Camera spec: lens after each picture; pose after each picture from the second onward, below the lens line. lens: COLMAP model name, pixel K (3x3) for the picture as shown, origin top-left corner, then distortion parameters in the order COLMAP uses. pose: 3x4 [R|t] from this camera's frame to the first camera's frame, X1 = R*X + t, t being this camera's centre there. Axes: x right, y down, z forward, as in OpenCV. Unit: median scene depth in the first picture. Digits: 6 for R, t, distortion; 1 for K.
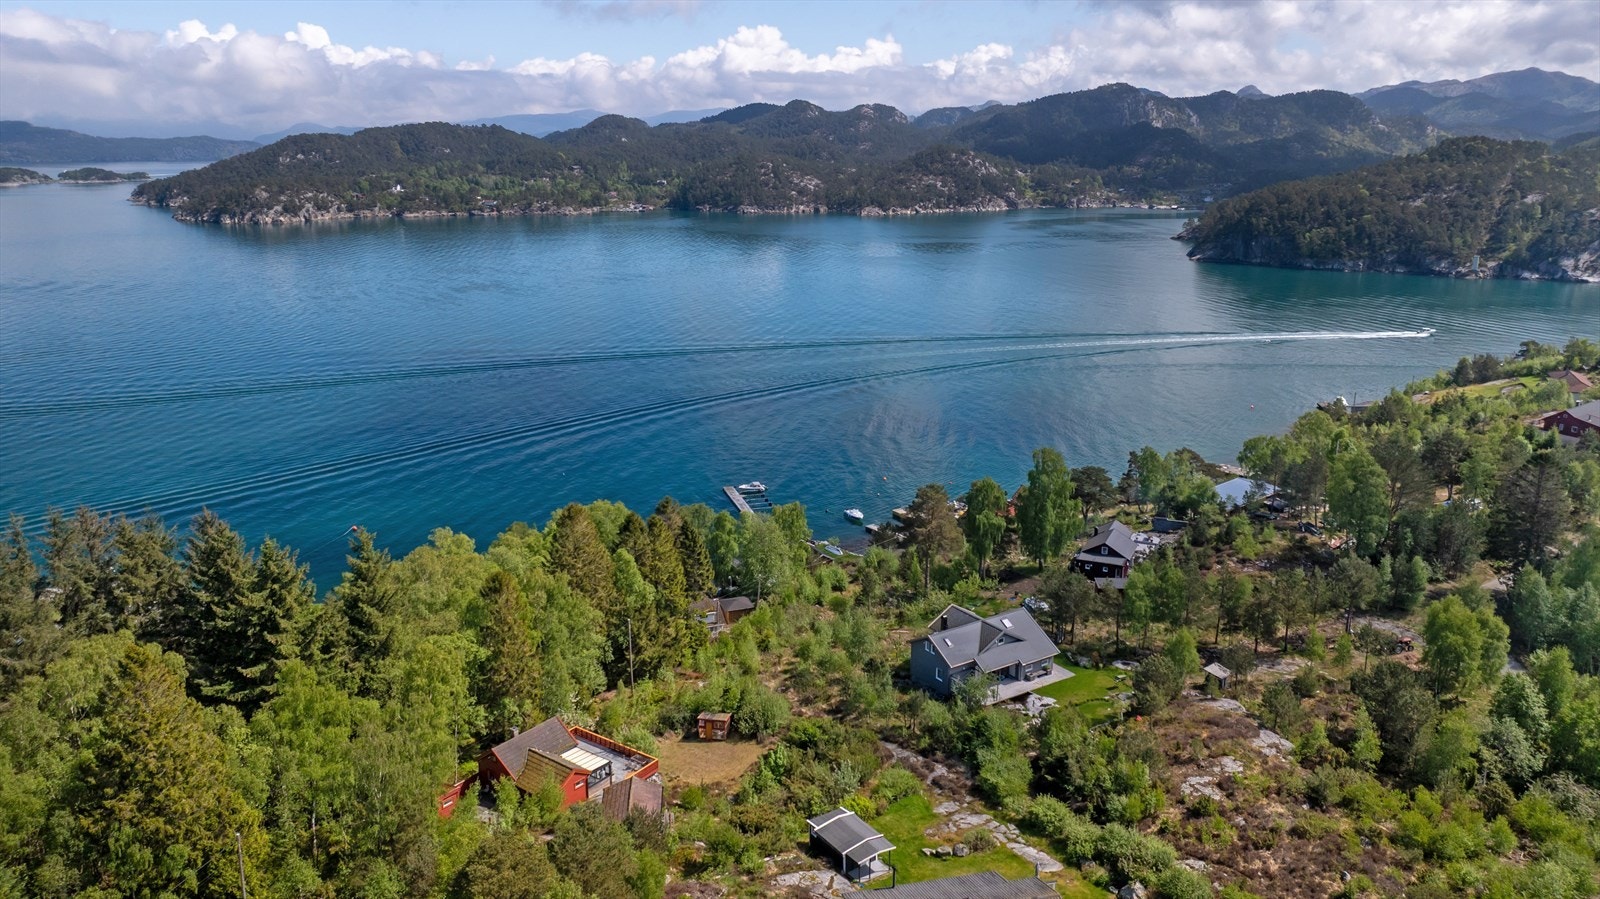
lens RADIAL K [[1284.8, 0, 823.3], [0, 1284.8, 447.8], [0, 0, 1]] dist [-0.020610, 0.013129]
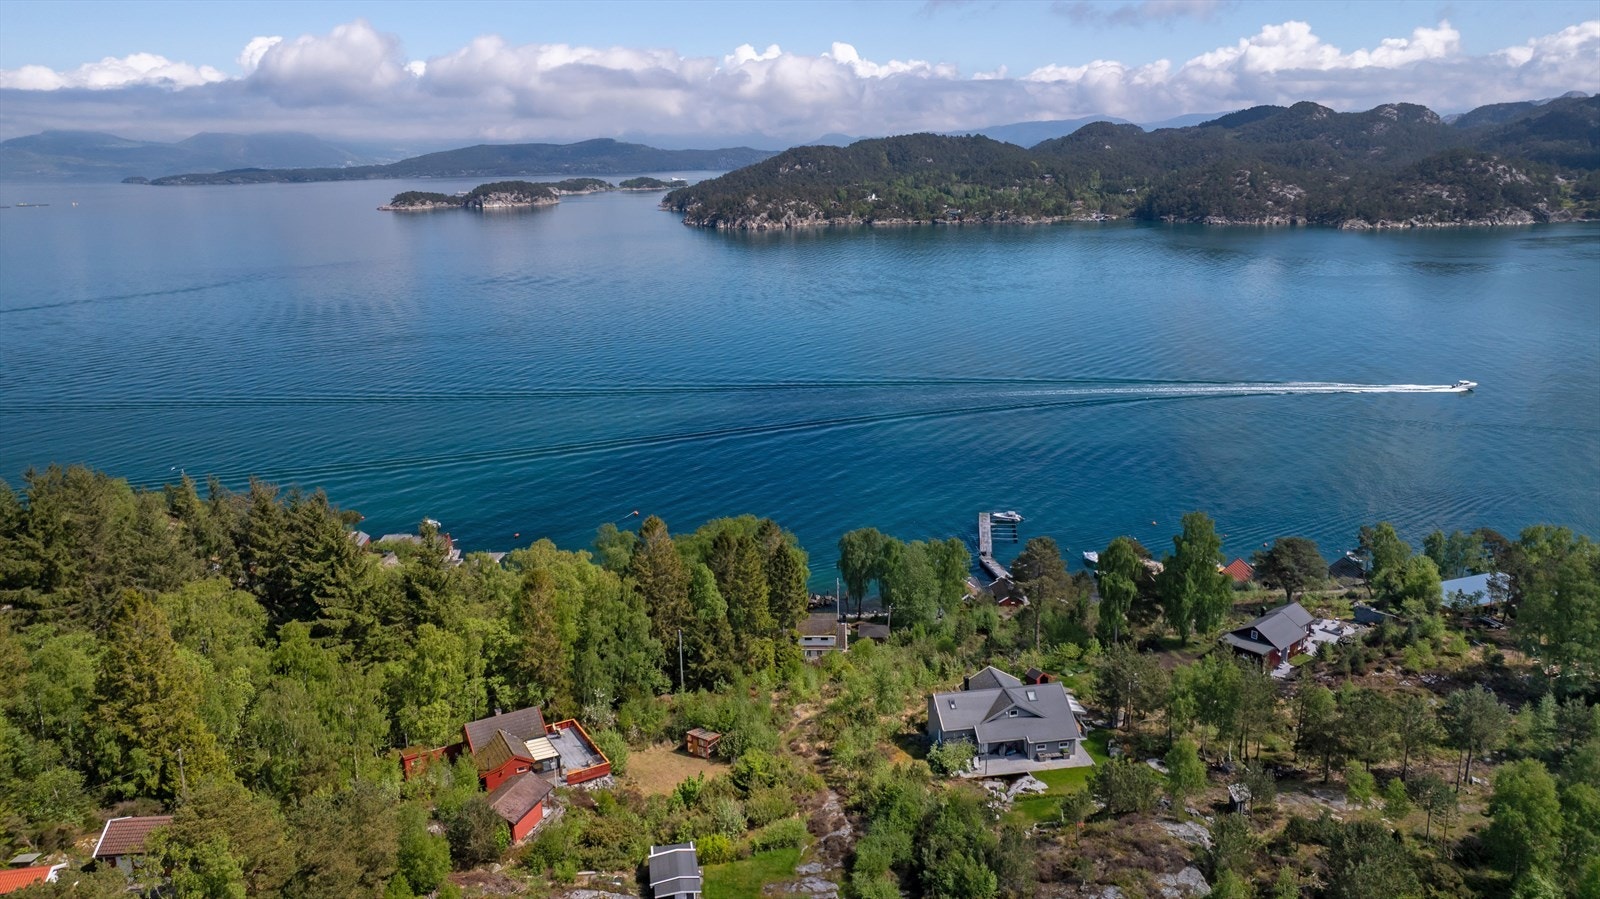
lens RADIAL K [[1284.8, 0, 823.3], [0, 1284.8, 447.8], [0, 0, 1]] dist [-0.020610, 0.013129]
pose [[0.890553, 0.089778, -0.445931, 0.118201], [-0.088352, 0.995799, 0.024037, -0.015267], [0.446216, 0.017993, 0.894744, 0.026010]]
